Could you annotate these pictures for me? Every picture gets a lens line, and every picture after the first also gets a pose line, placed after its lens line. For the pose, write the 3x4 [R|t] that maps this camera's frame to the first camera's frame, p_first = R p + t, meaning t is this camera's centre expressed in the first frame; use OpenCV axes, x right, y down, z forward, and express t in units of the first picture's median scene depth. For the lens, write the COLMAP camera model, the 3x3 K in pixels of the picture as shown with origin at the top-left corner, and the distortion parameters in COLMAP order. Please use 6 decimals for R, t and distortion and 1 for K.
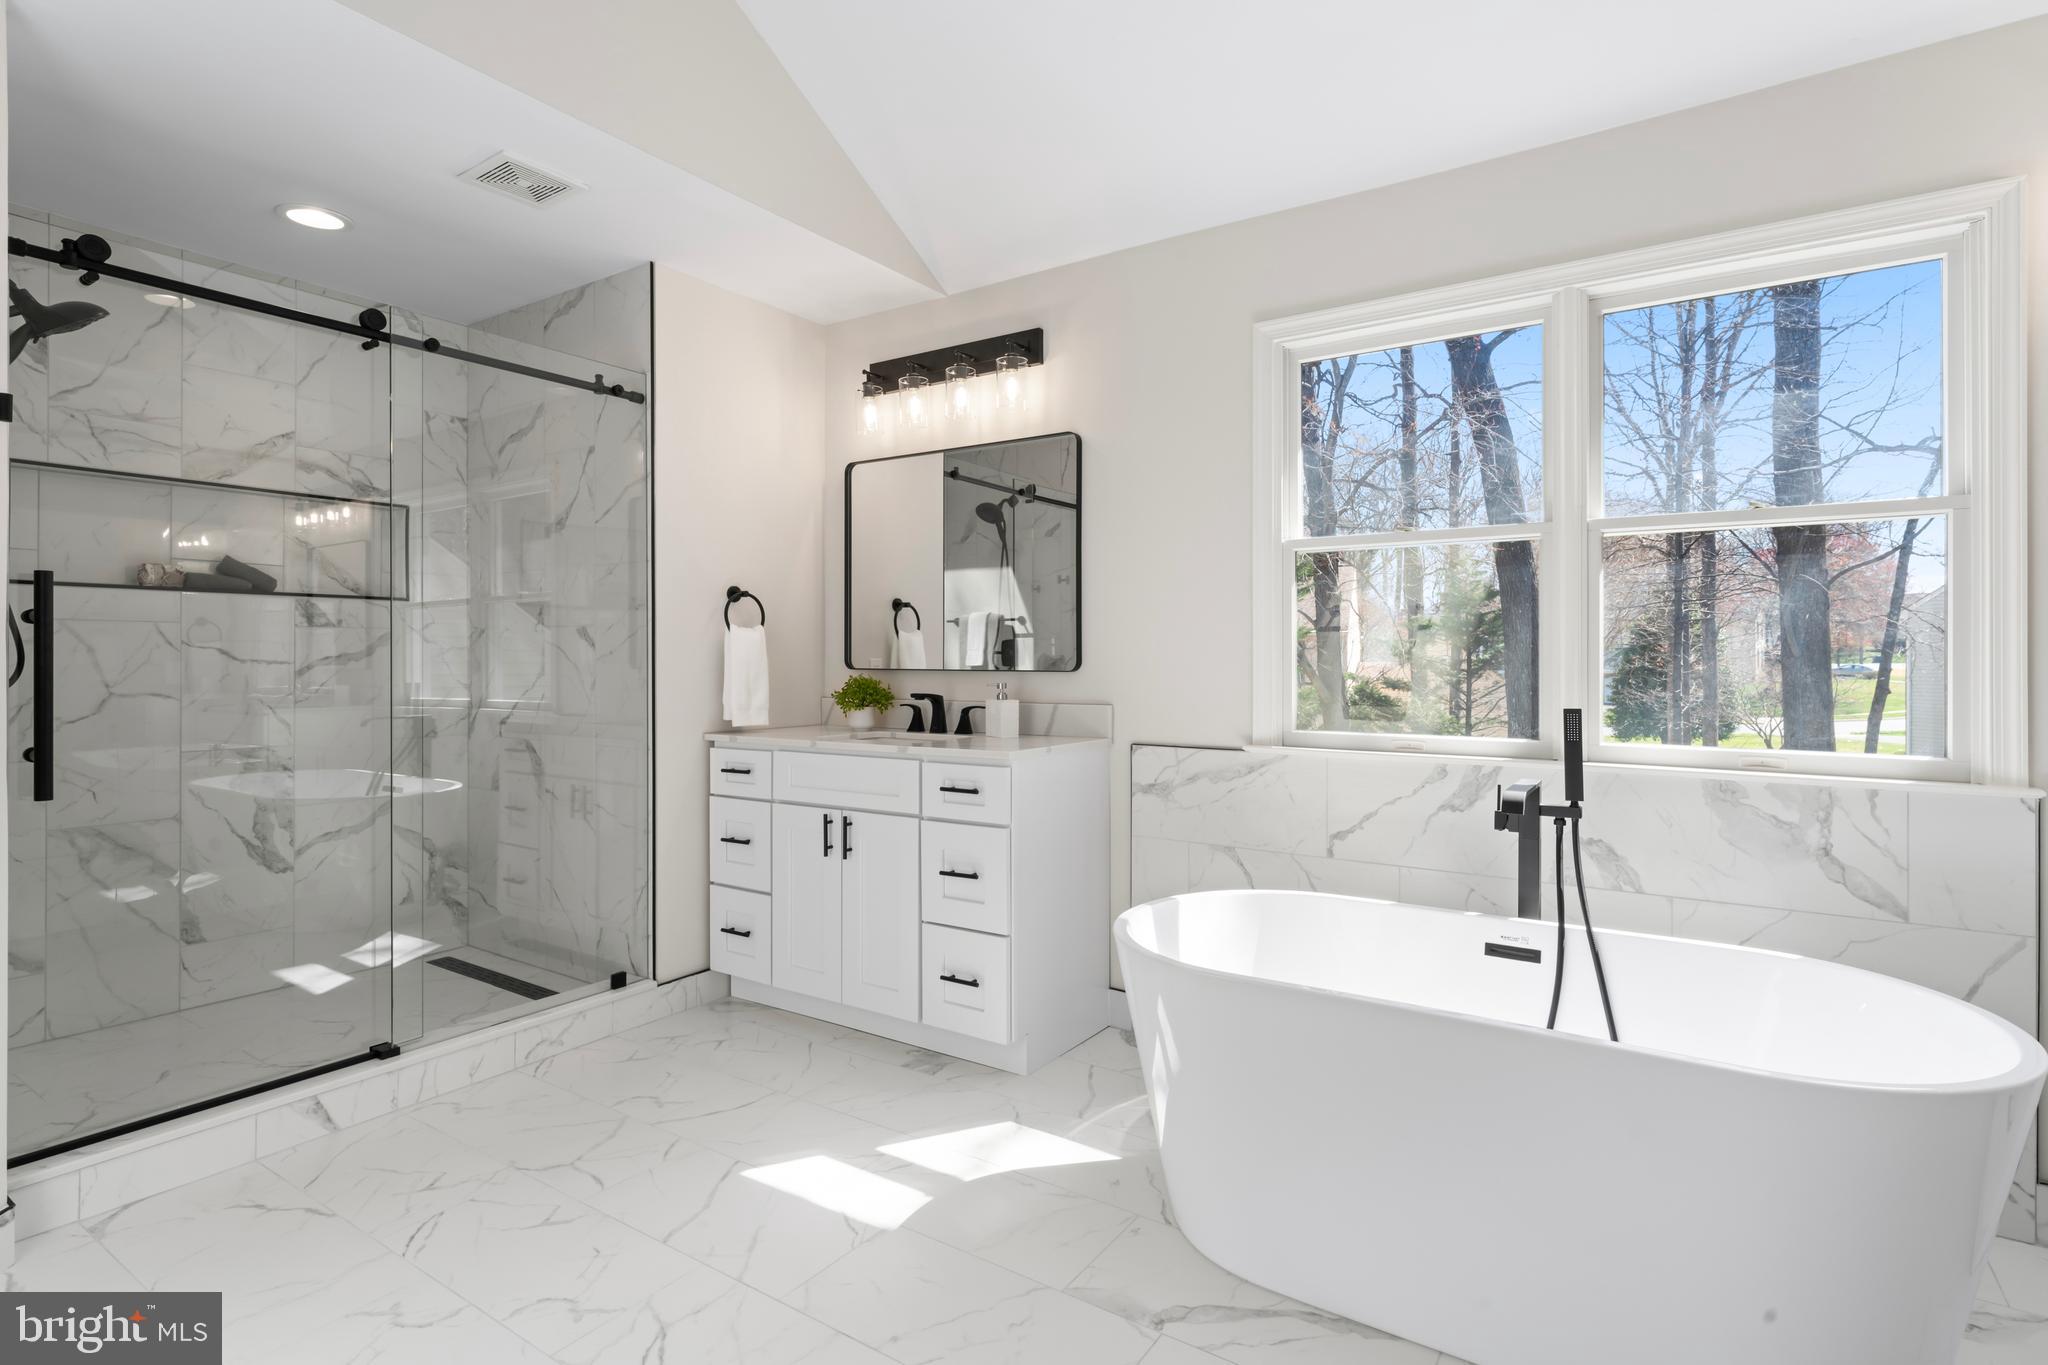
lens RADIAL K [[997.8, 0, 1027.6], [0, 997.8, 654.2], [0, 0, 1]] dist [0.000656, 0.000111]
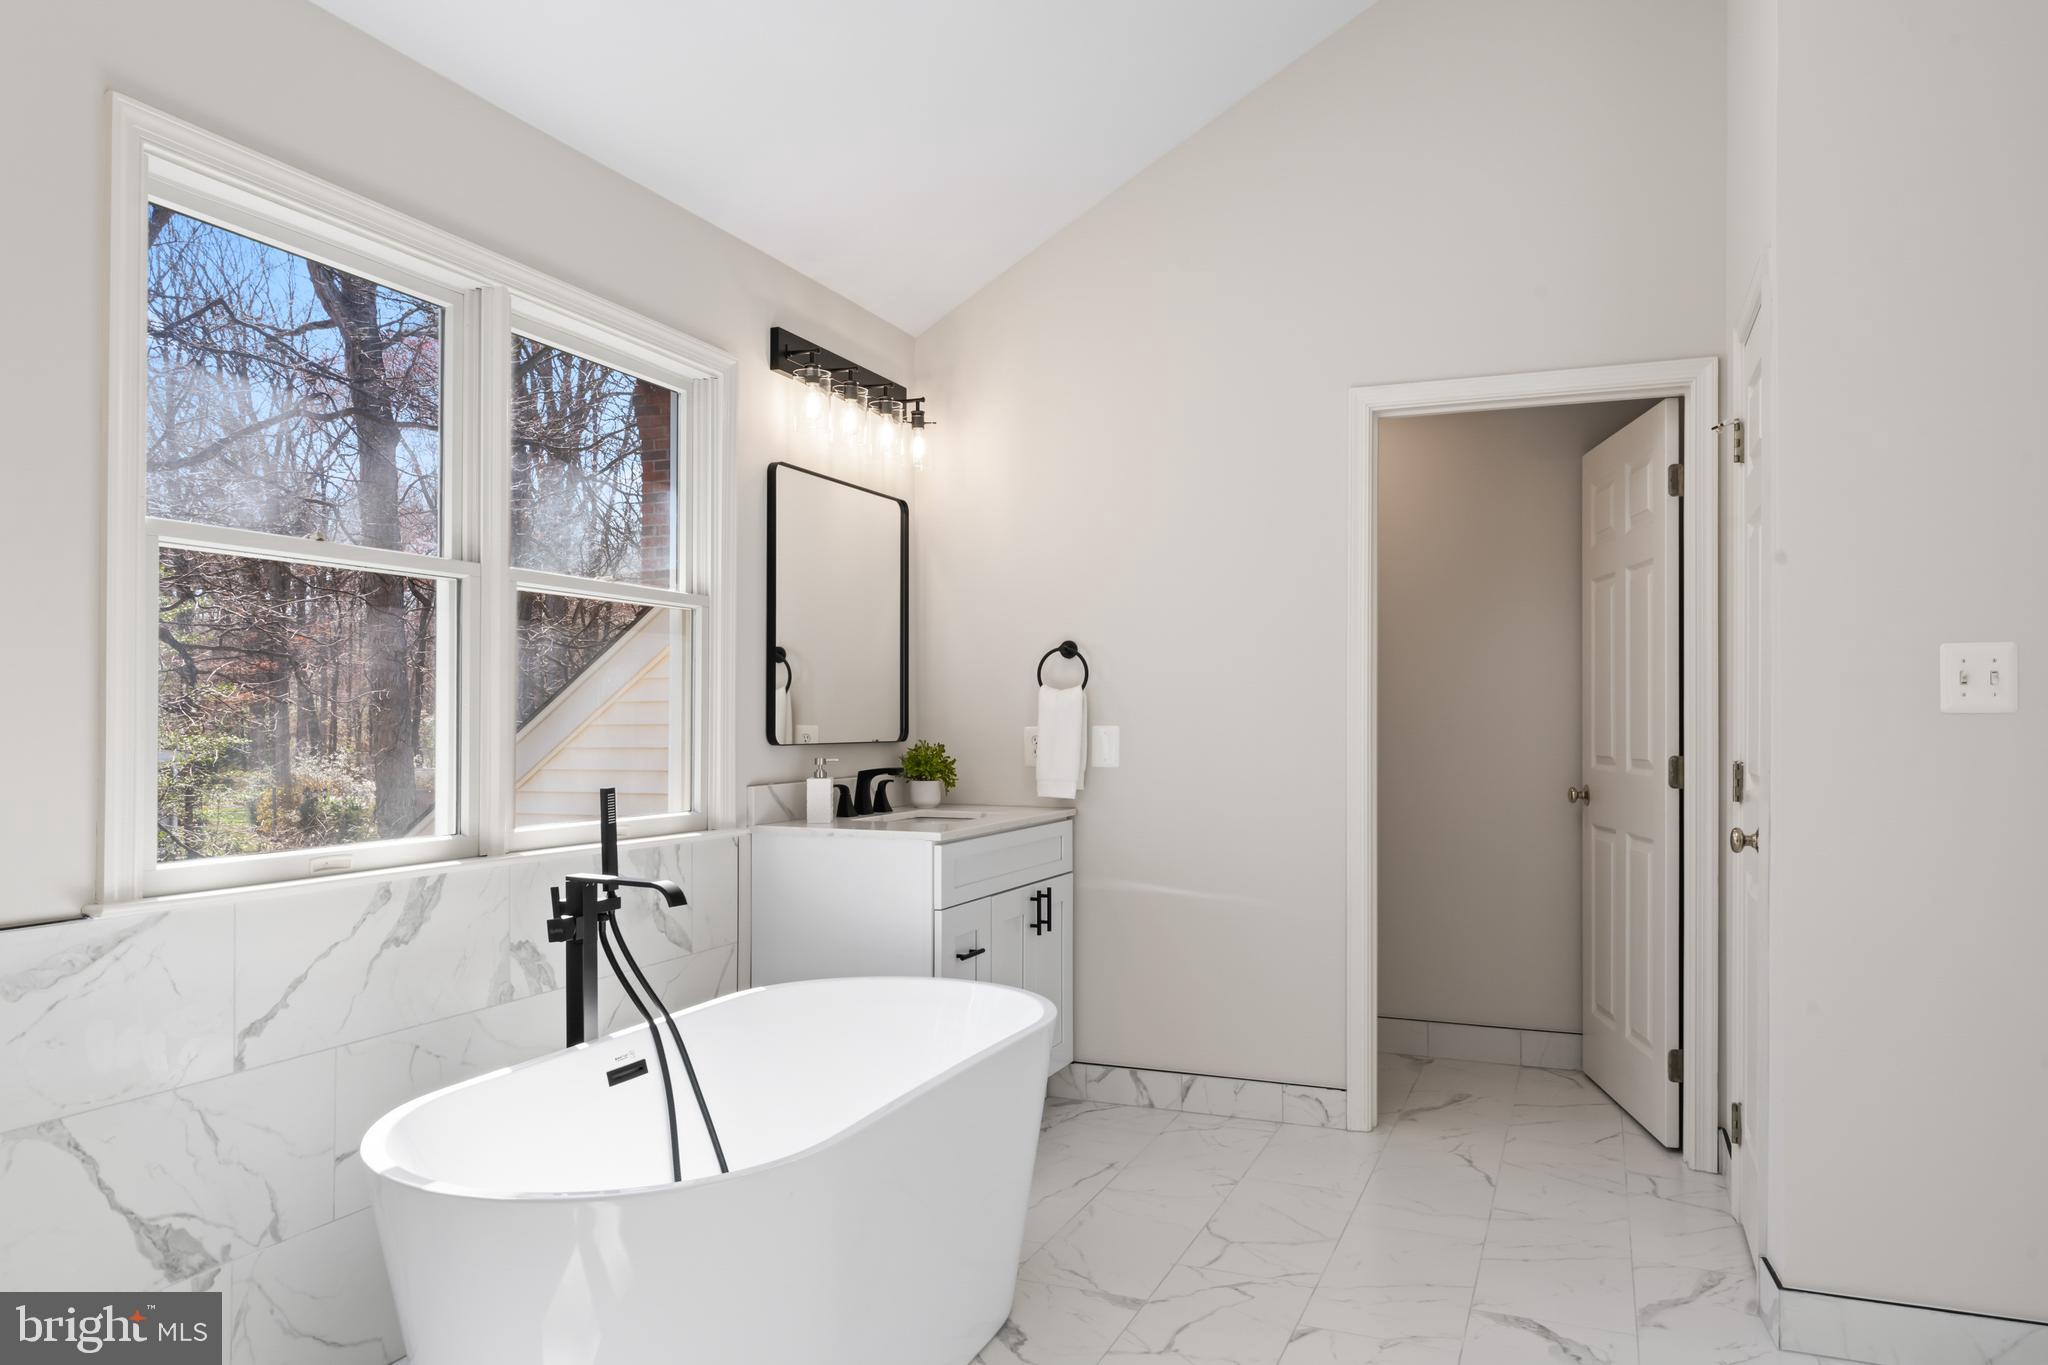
lens RADIAL K [[1404.4, 0, 1024.0], [0, 1404.4, 682.5], [0, 0, 1]] dist [0.001404, -0.000714]
pose [[-0.208275, 0.023104, 0.977797, -0.660256], [-0.004283, 0.999690, -0.024533, -0.008909], [-0.978061, -0.009297, -0.208111, 0.774729]]
